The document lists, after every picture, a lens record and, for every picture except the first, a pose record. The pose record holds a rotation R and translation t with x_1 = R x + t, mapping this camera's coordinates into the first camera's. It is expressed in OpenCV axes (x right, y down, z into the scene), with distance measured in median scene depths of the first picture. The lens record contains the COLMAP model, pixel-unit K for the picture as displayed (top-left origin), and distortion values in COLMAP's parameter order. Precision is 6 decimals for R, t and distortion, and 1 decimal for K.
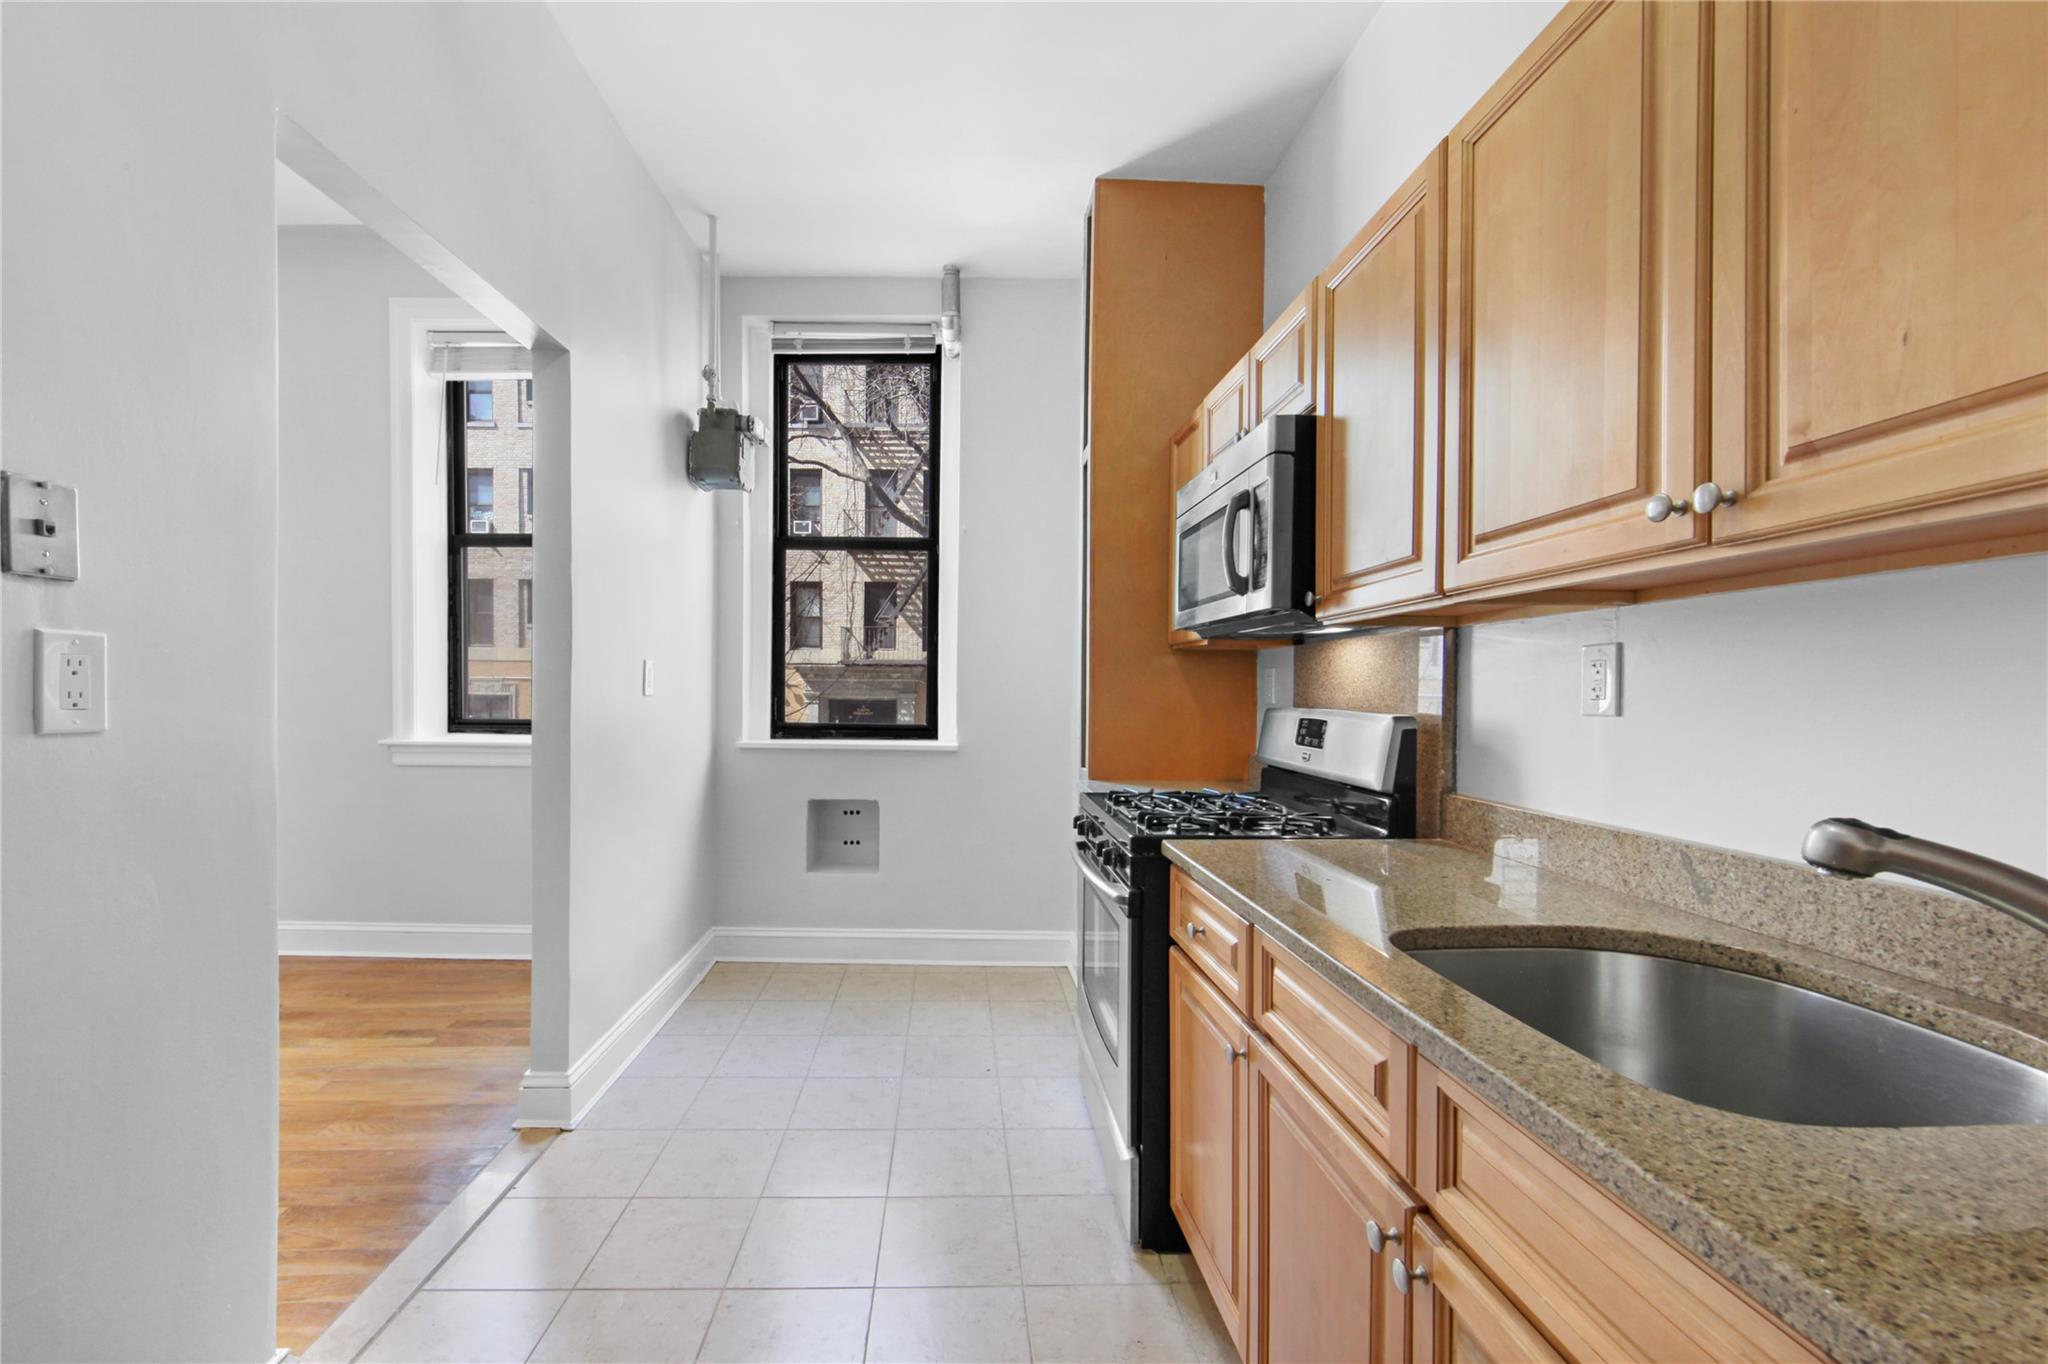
lens RADIAL K [[823.9, 0, 1024.0], [0, 823.9, 682.0], [0, 0, 1]] dist [-0.000194, 0.000001]
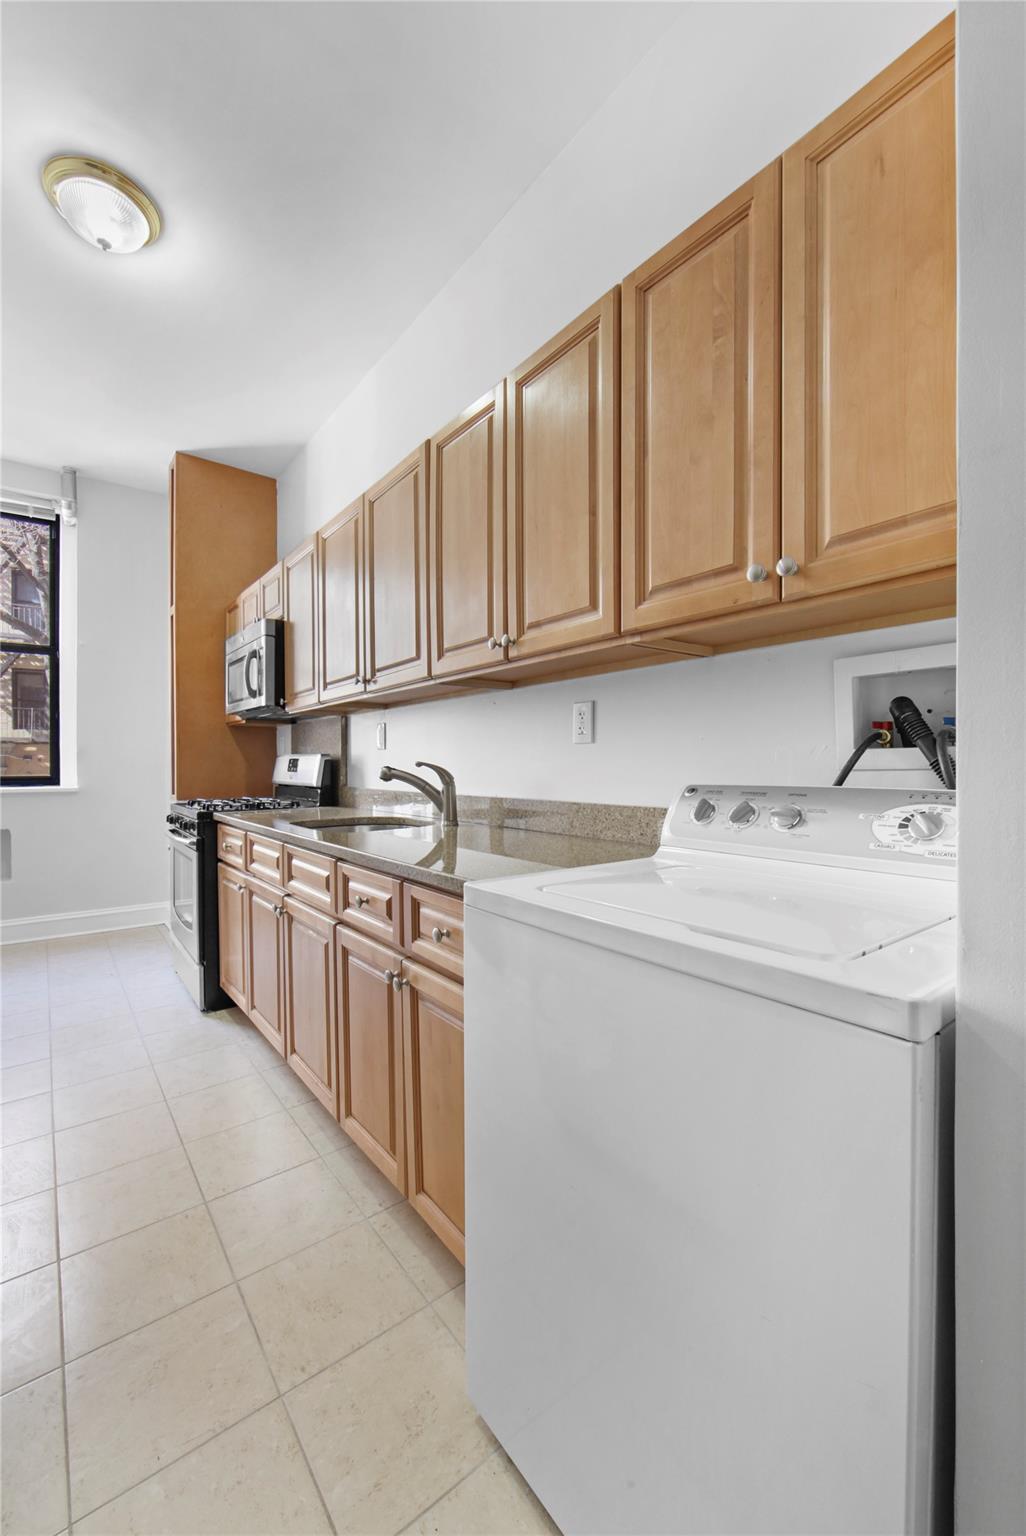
lens RADIAL K [[617.9, 0, 509.3], [0, 617.9, 776.7], [0, 0, 1]] dist [-0.000194, 0.000001]
pose [[0.846724, -0.016464, 0.531777, -0.028091], [0.001737, 0.999601, 0.028182, 0.051012], [-0.532029, -0.022939, 0.846415, -0.683460]]
